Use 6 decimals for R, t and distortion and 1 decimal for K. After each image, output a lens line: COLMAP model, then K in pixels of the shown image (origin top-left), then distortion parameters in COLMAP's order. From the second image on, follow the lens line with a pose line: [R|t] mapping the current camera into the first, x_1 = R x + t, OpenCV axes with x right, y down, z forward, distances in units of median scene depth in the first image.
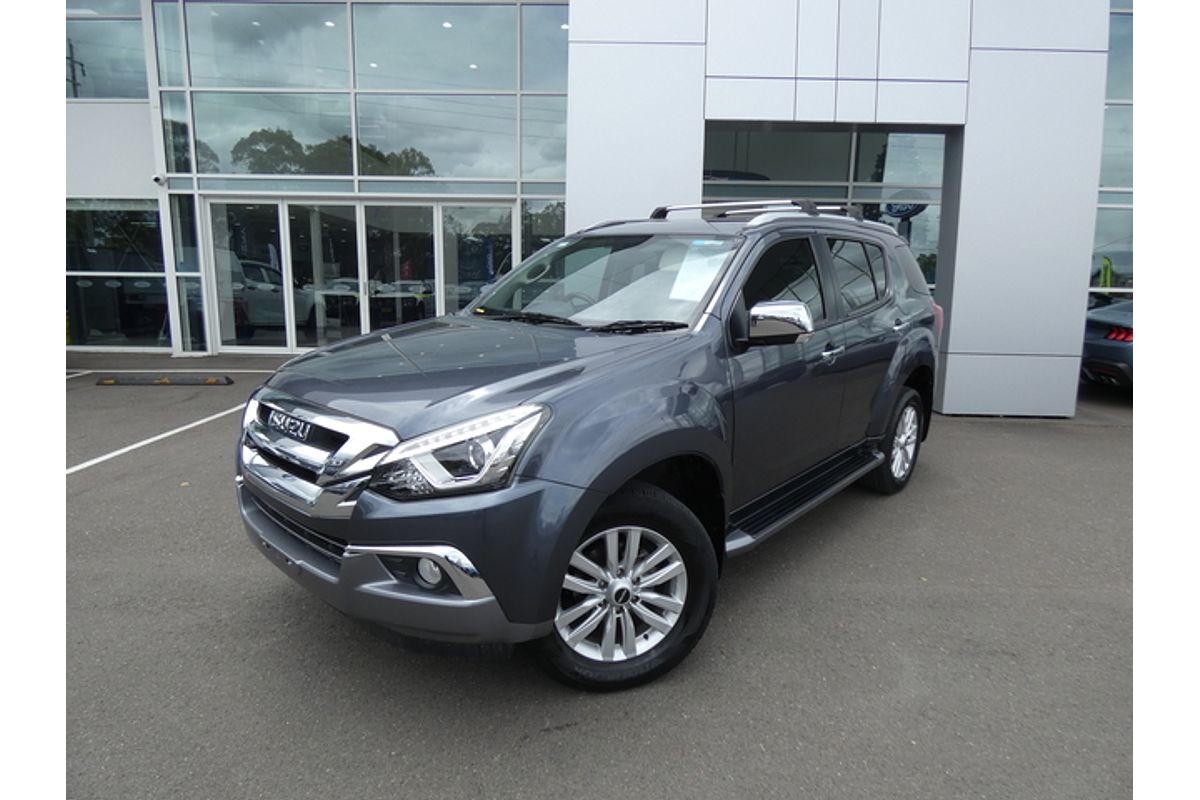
lens RADIAL K [[652.7, 0, 599.1], [0, 652.7, 394.2], [0, 0, 1]] dist [-0.001344, -0.001291]
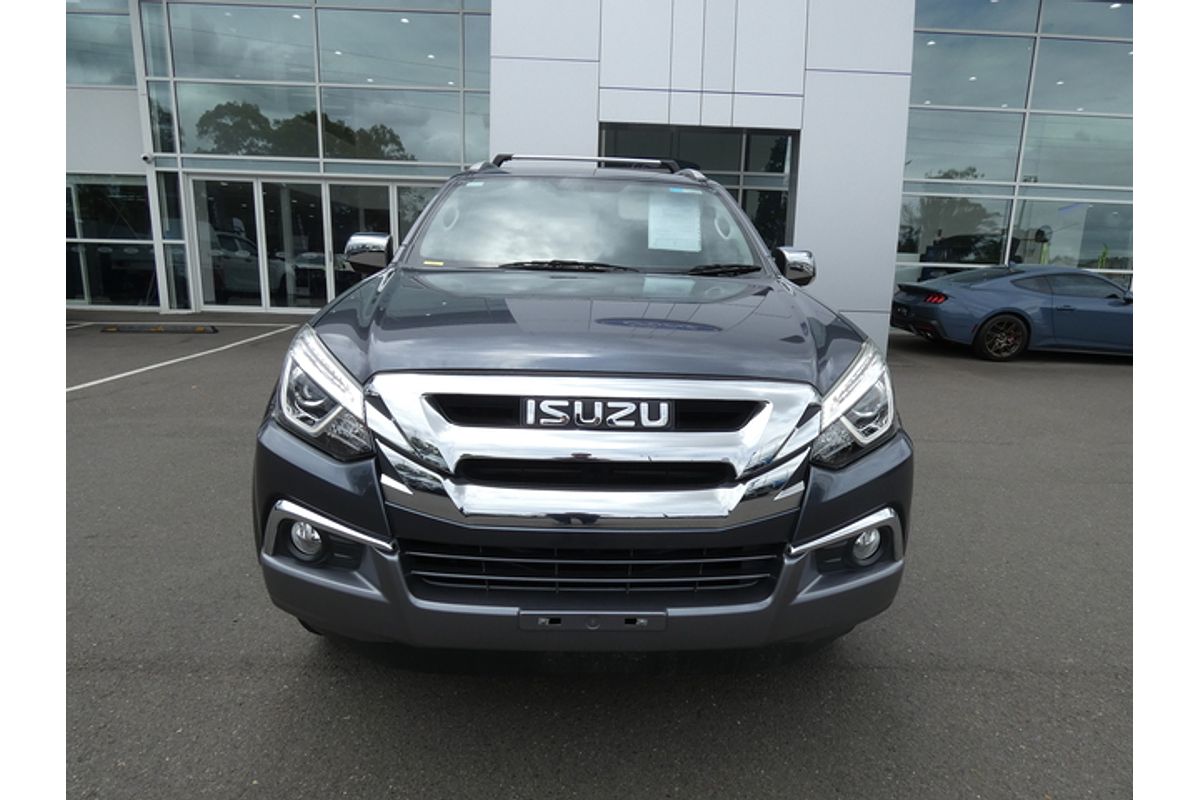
lens RADIAL K [[656.2, 0, 600.0], [0, 656.2, 400.0], [0, 0, 1]] dist [-0.002046, 0.000977]
pose [[0.999257, 0.005816, 0.038108, 0.173703], [-0.007074, 0.999431, 0.032973, 0.113919], [-0.037895, -0.033218, 0.998729, -0.426059]]
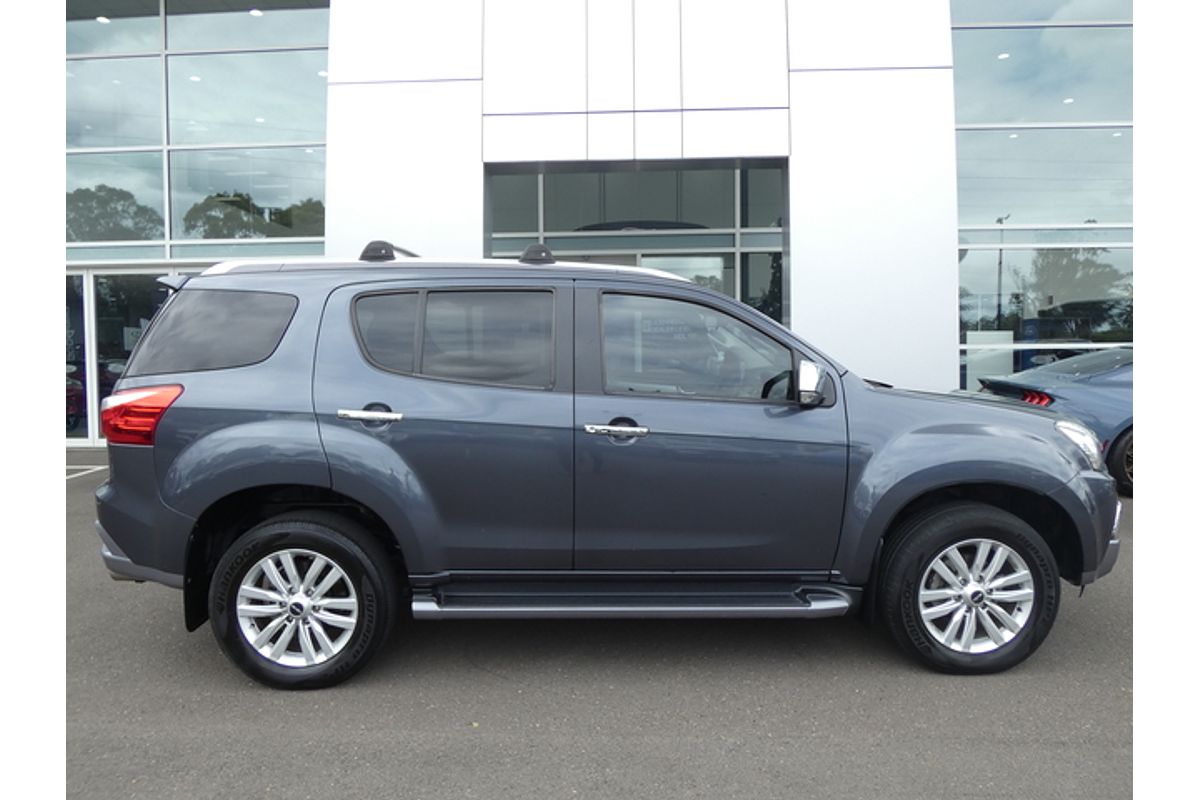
lens RADIAL K [[784.0, 0, 597.2], [0, 784.0, 392.5], [0, 0, 1]] dist [-0.016950, -0.003061]
pose [[0.998913, -0.023625, -0.040171, 0.505036], [0.018584, 0.992413, -0.121532, 0.008395], [0.042737, 0.120654, 0.991774, 0.038755]]
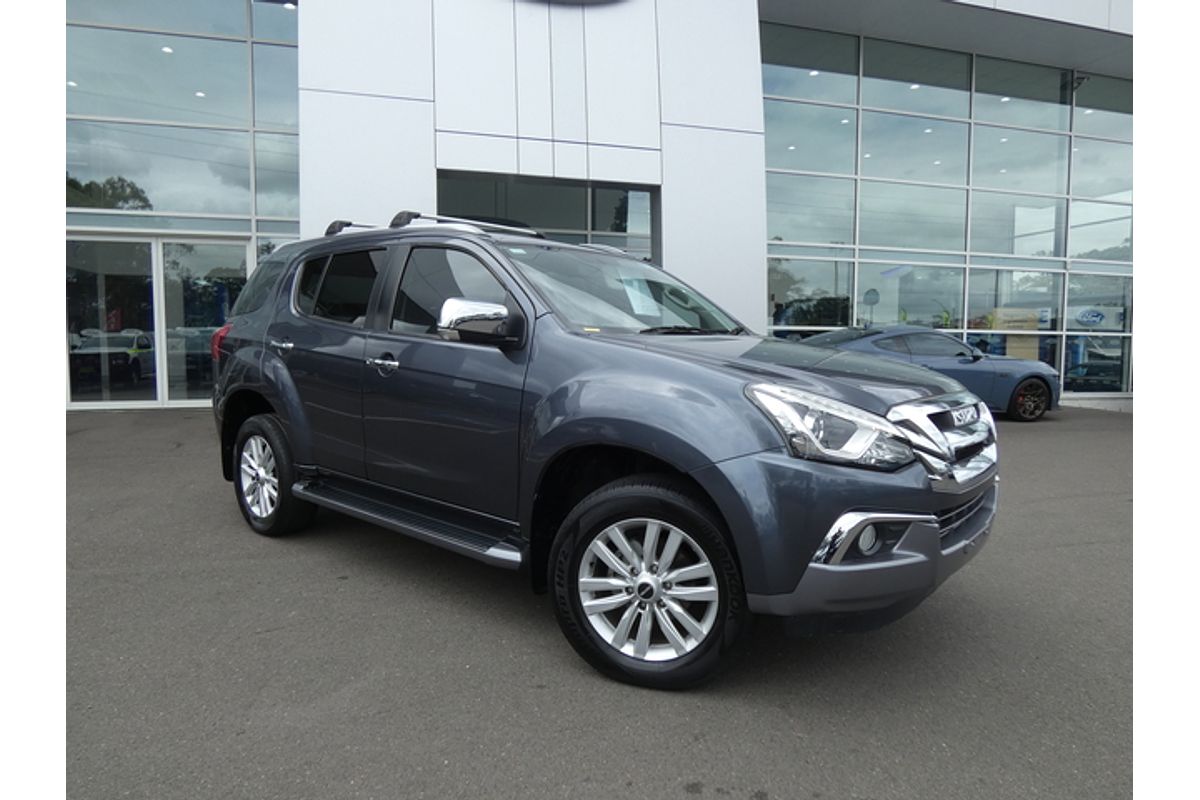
lens RADIAL K [[737.4, 0, 601.4], [0, 737.4, 396.7], [0, 0, 1]] dist [-0.012328, -0.000965]
pose [[0.954100, -0.033122, 0.297650, 0.070005], [0.060229, 0.994781, -0.082361, 0.102011], [-0.293369, 0.096508, 0.951116, -0.288884]]
